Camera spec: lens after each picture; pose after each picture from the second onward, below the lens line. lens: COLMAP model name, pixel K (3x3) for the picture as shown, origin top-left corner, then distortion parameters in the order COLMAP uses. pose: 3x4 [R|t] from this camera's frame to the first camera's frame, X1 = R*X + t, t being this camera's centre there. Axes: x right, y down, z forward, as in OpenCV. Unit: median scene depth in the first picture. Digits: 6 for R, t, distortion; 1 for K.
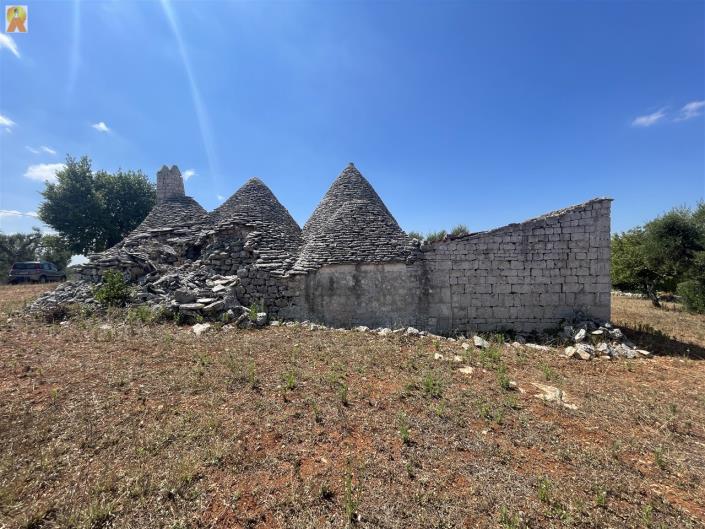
lens RADIAL K [[290.1, 0, 350.8], [0, 290.1, 265.3], [0, 0, 1]] dist [0.004453, -0.000003]
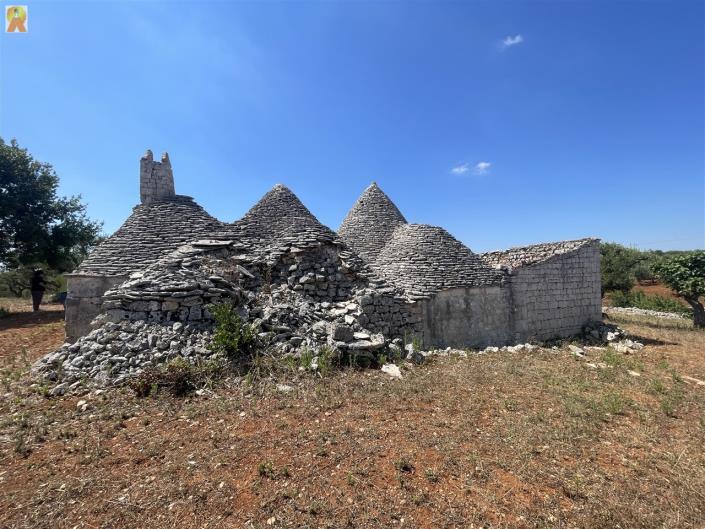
lens RADIAL K [[290.1, 0, 351.4], [0, 290.1, 265.9], [0, 0, 1]] dist [0.004453, -0.000003]
pose [[0.902023, 0.013188, 0.431487, -0.807410], [0.003136, 0.999307, -0.037100, -0.044600], [-0.431677, 0.034818, 0.901356, 0.228214]]
